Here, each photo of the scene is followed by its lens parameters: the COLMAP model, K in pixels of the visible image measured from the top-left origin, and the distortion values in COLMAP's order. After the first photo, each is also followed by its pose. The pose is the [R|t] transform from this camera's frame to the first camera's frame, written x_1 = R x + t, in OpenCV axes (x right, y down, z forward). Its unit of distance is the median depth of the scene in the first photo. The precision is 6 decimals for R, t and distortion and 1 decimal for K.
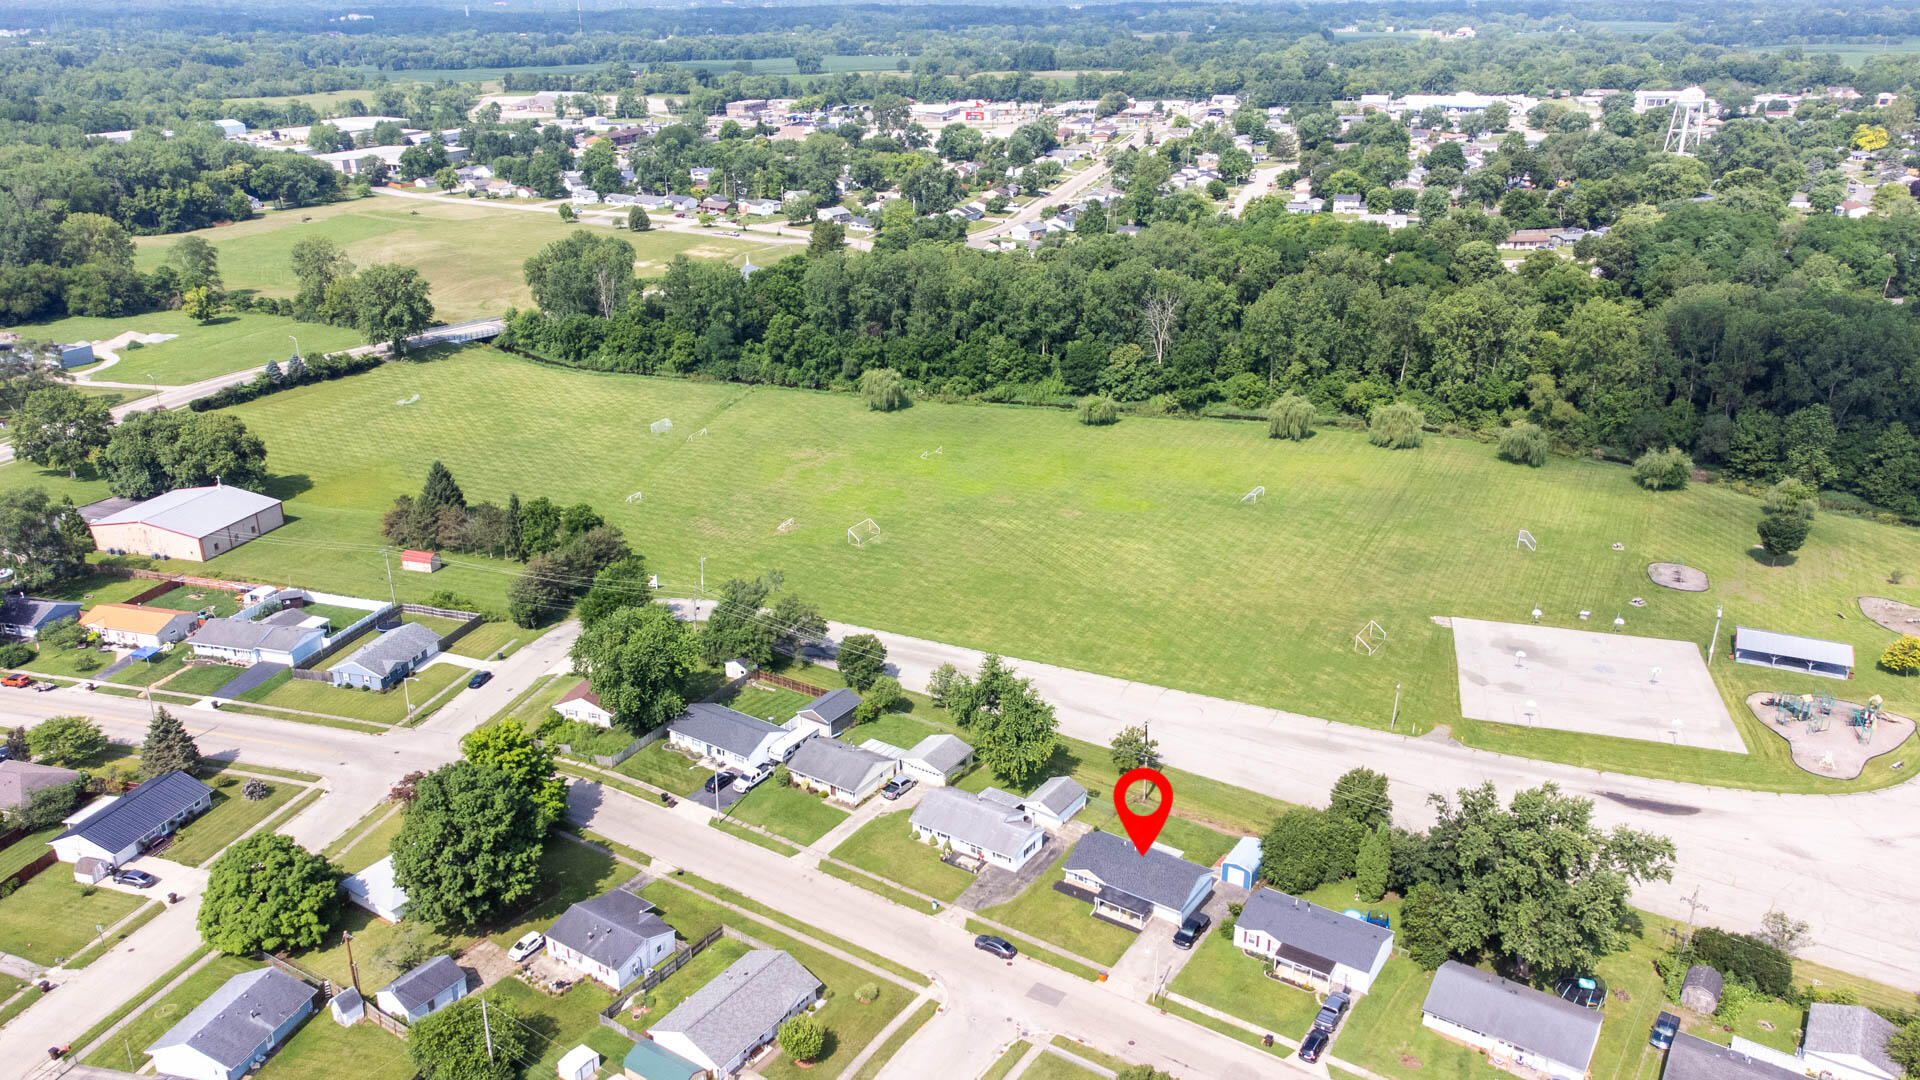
lens RADIAL K [[1422.5, 0, 955.5], [0, 1422.5, 546.7], [0, 0, 1]] dist [0.037442, 0.021669]
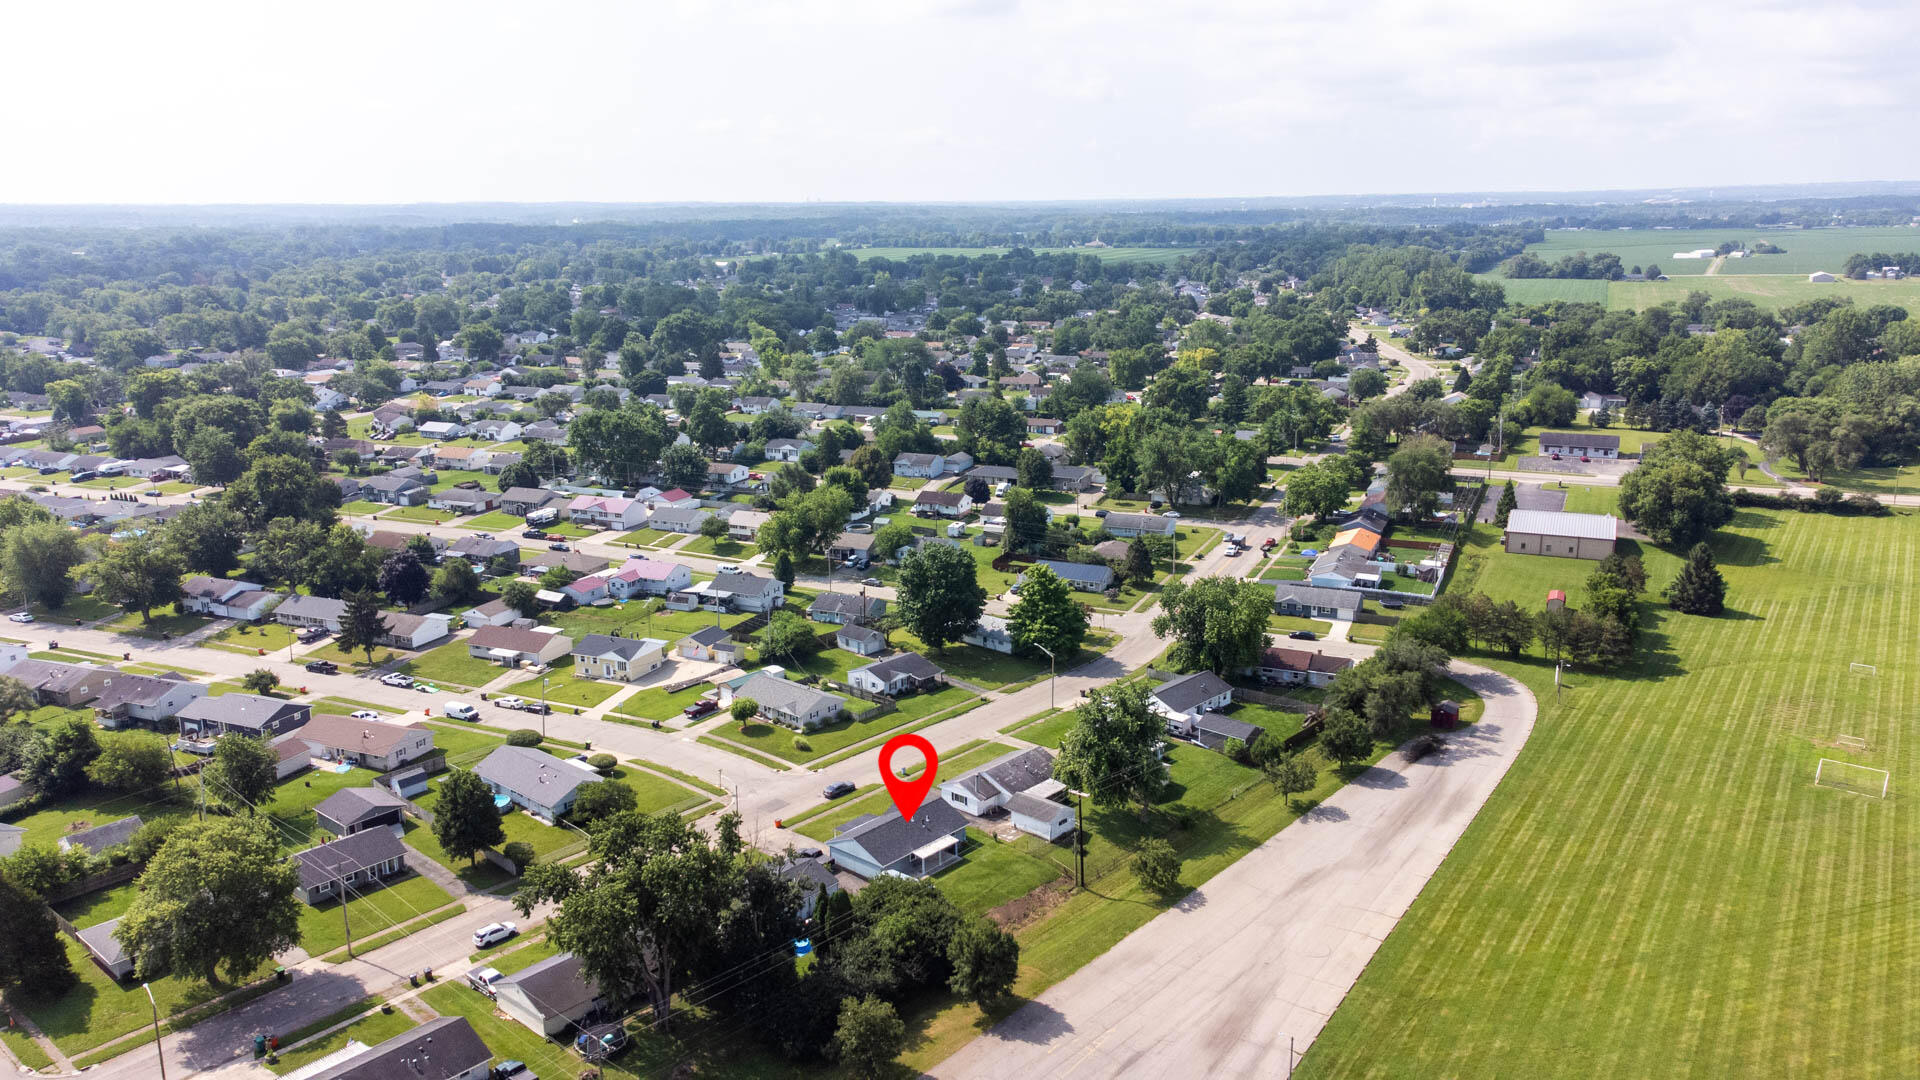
lens RADIAL K [[1429.2, 0, 955.7], [0, 1429.2, 535.7], [0, 0, 1]] dist [0.031614, 0.030547]
pose [[-0.143836, 0.228973, -0.962747, 0.610451], [-0.347387, 0.899270, 0.265776, -0.144164], [0.926625, 0.372674, -0.049805, 0.582674]]
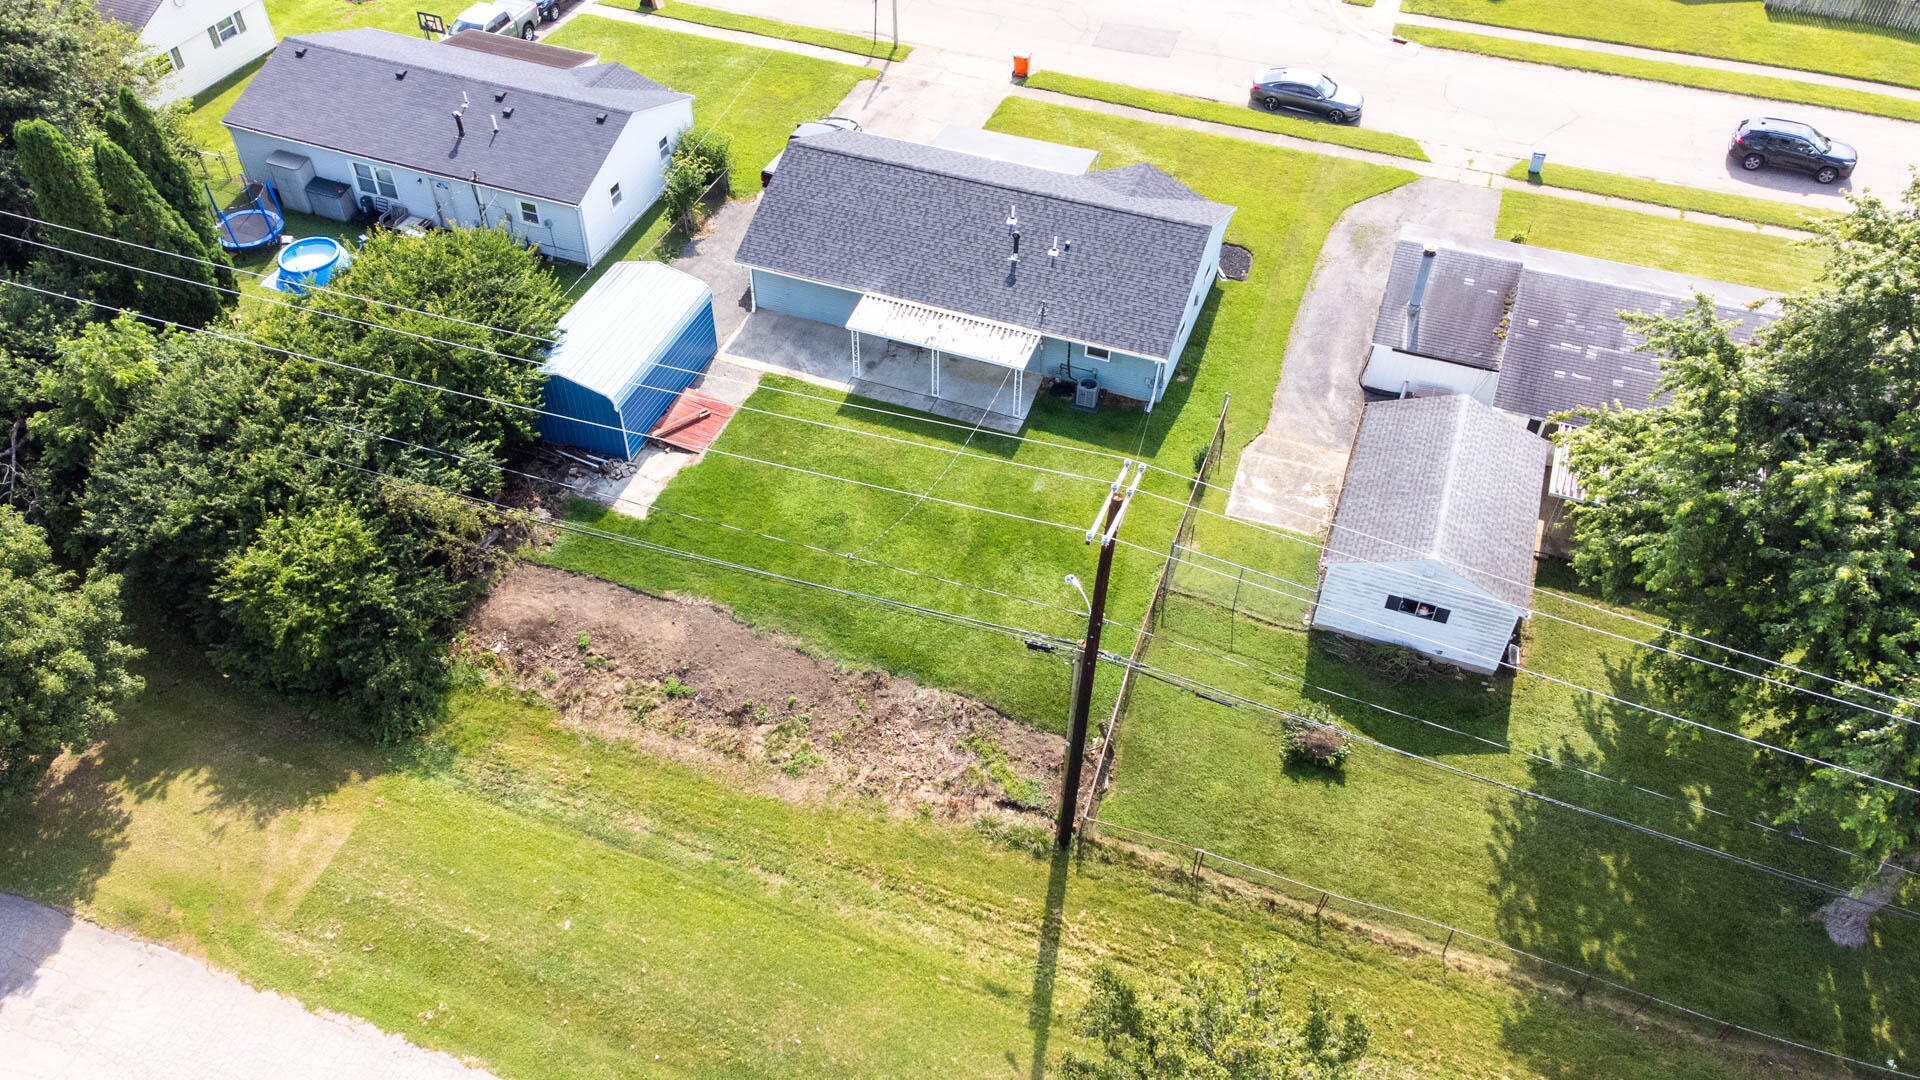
lens RADIAL K [[1429.2, 0, 955.7], [0, 1429.2, 535.7], [0, 0, 1]] dist [0.031614, 0.030547]
pose [[-0.972794, 0.151494, -0.175275, 0.114031], [-0.097186, 0.419926, 0.902340, -0.009334], [0.210301, 0.894825, -0.393778, 0.677035]]
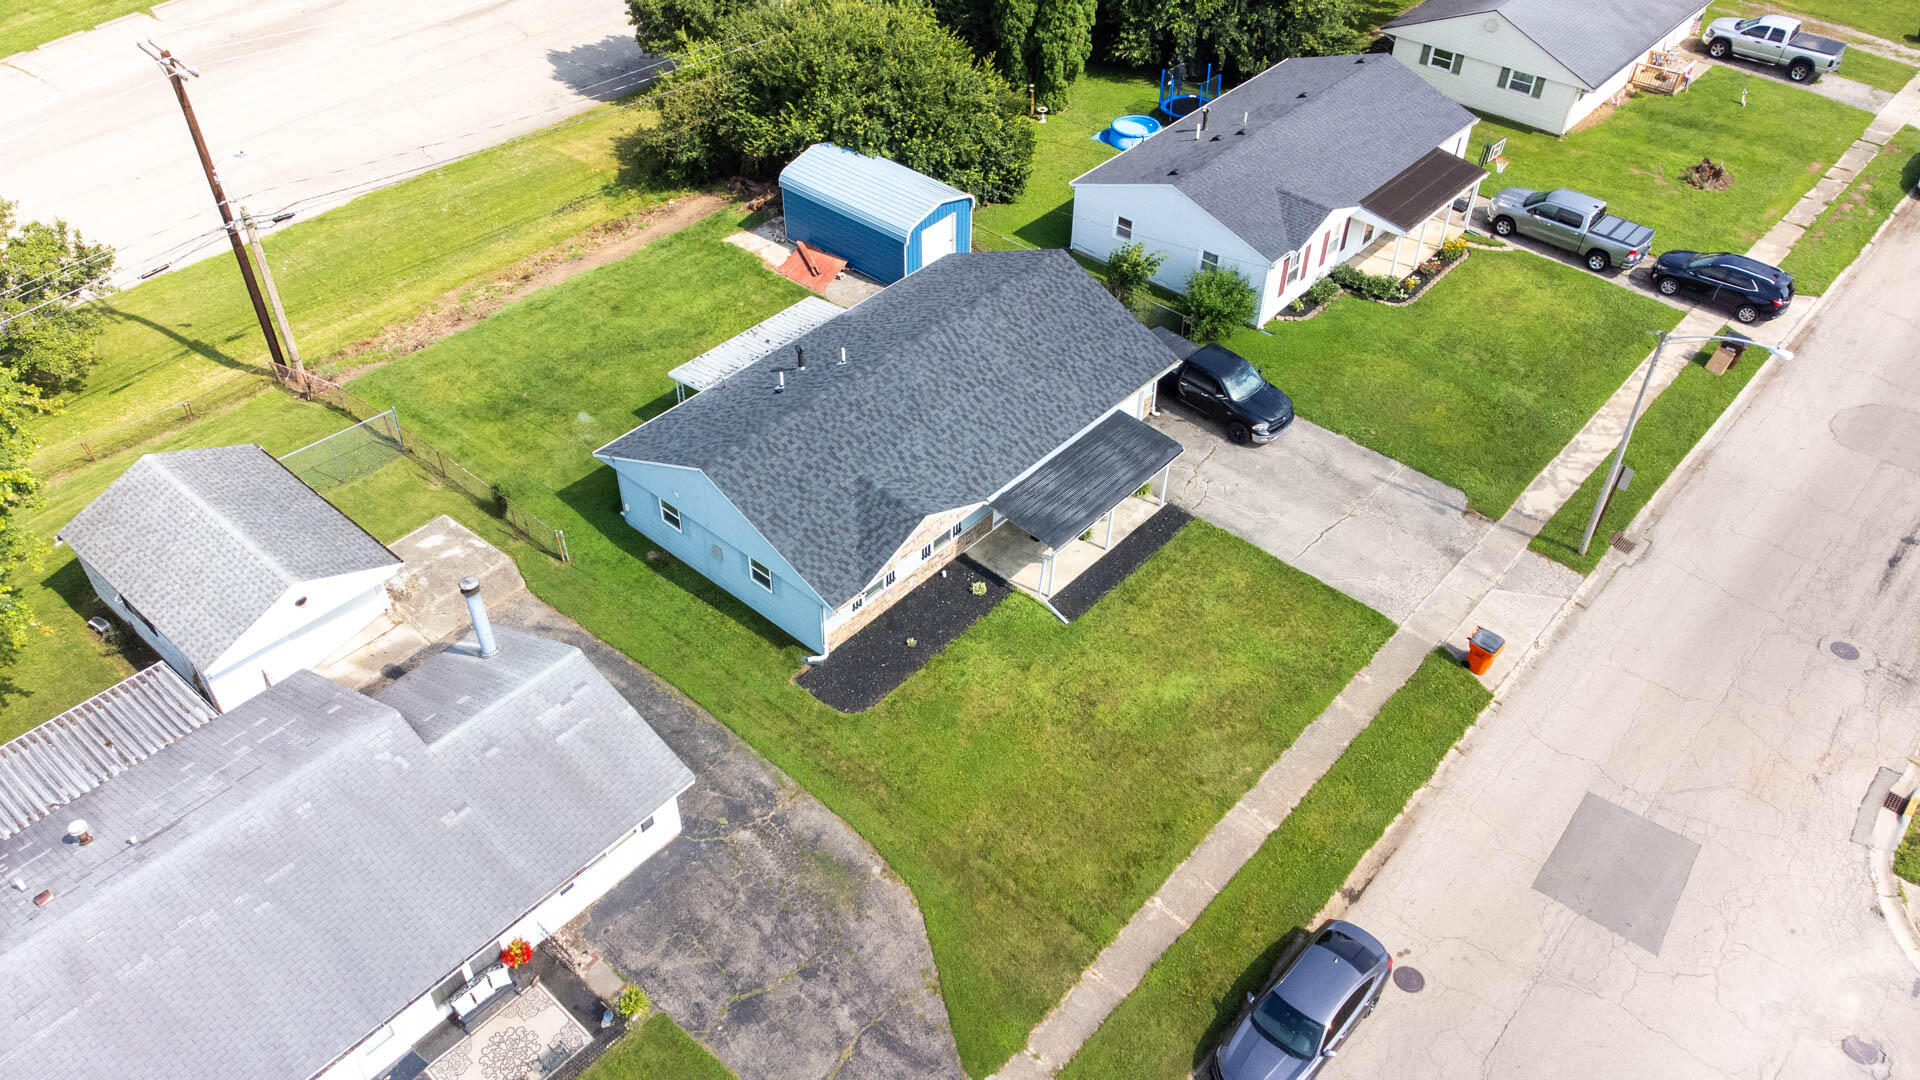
lens RADIAL K [[1430.3, 0, 958.8], [0, 1430.3, 543.3], [0, 0, 1]] dist [-0.020866, 0.130498]
pose [[0.127900, -0.654444, 0.745215, -0.042994], [0.348500, 0.733126, 0.584015, 0.057788], [-0.928541, 0.185012, 0.321841, 0.527668]]
